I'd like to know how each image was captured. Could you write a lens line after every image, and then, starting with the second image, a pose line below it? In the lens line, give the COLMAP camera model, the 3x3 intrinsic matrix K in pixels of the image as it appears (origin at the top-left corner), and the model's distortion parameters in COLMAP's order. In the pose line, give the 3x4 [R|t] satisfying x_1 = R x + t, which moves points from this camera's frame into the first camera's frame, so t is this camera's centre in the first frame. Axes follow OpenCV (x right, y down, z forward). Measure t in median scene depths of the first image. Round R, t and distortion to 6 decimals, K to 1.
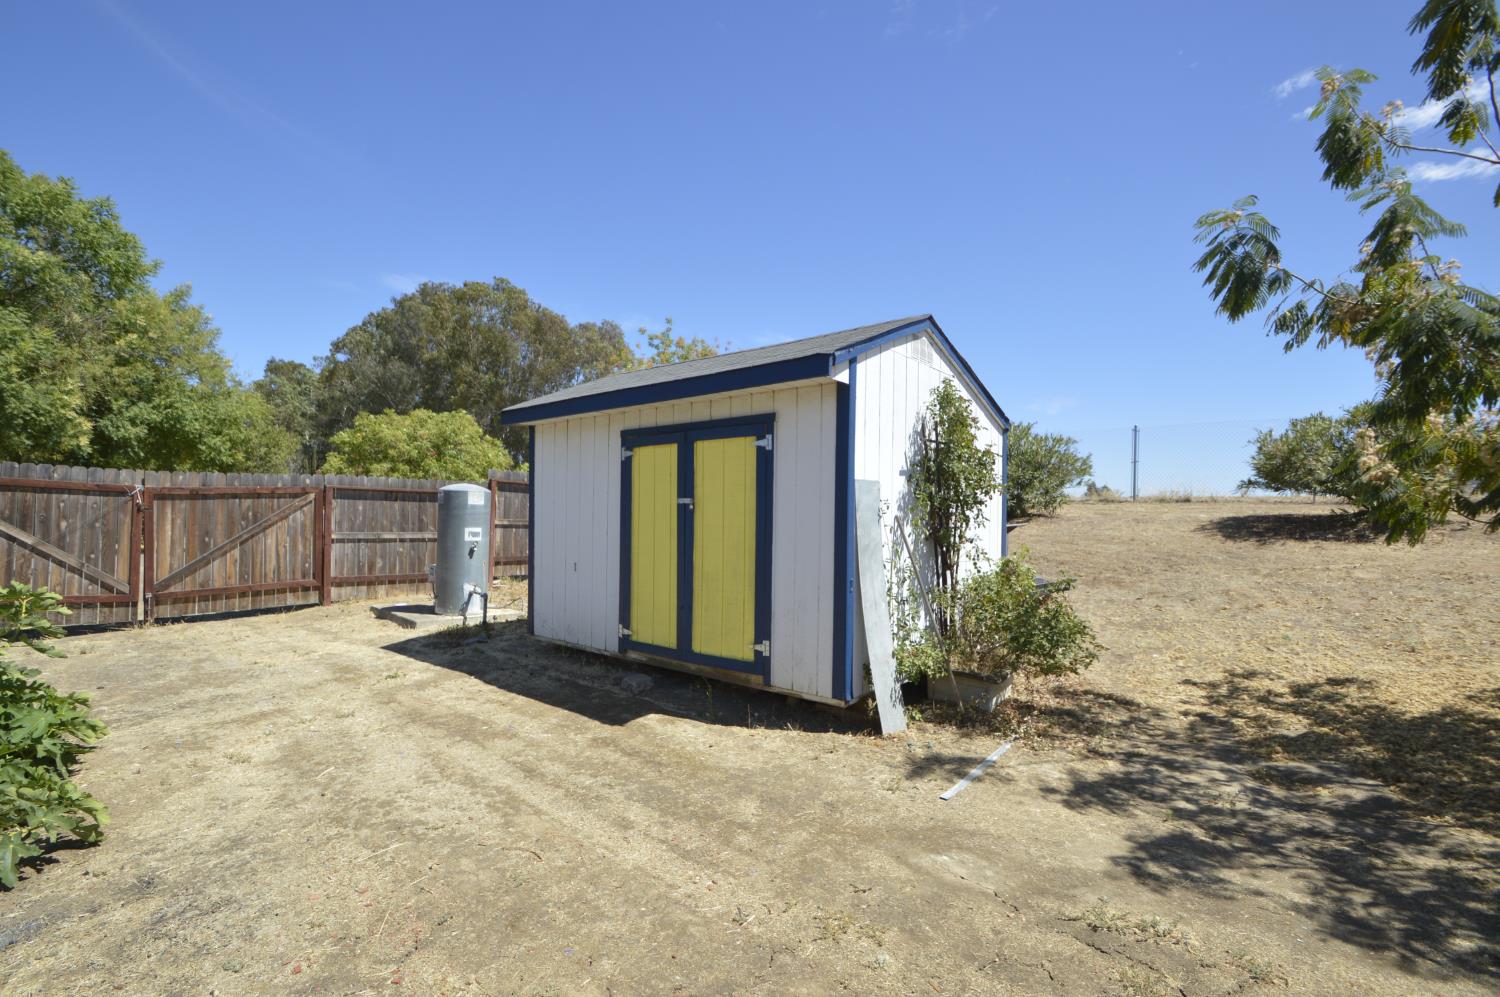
lens RADIAL K [[656.4, 0, 751.7], [0, 656.4, 539.3], [0, 0, 1]] dist [0.000017, 0.000064]
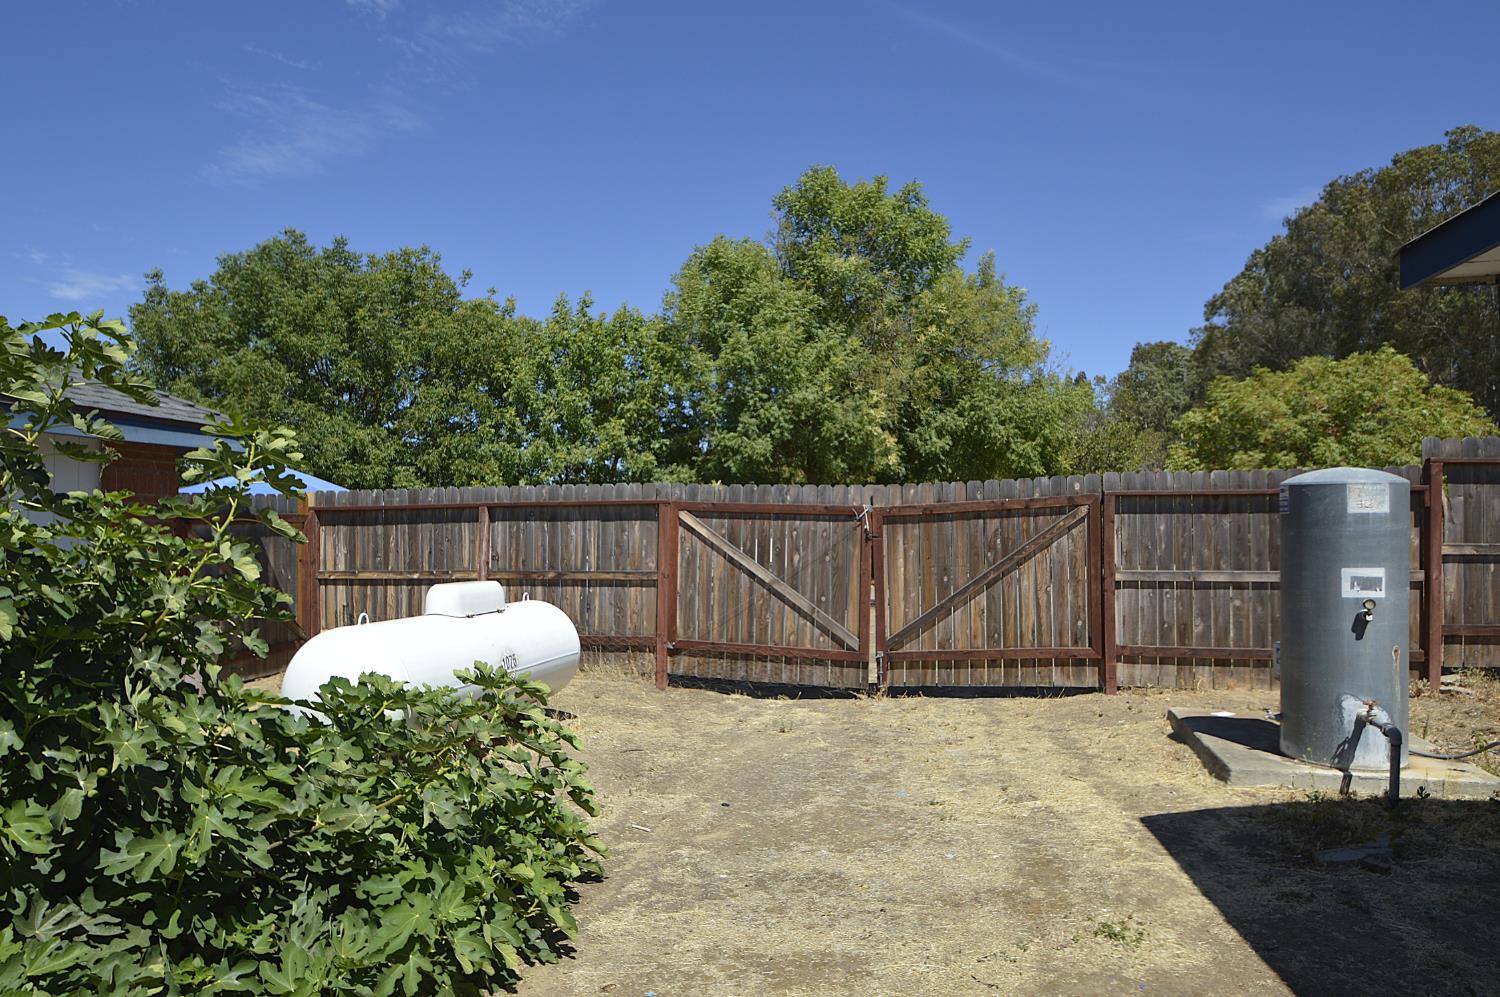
lens RADIAL K [[868.1, 0, 750.0], [0, 868.1, 498.5], [0, 0, 1]] dist [-0.003938, -0.026437]
pose [[0.467889, -0.054505, -0.882105, -0.105653], [-0.014890, 0.997469, -0.069531, -0.016514], [0.883662, 0.045667, 0.465893, 0.358331]]
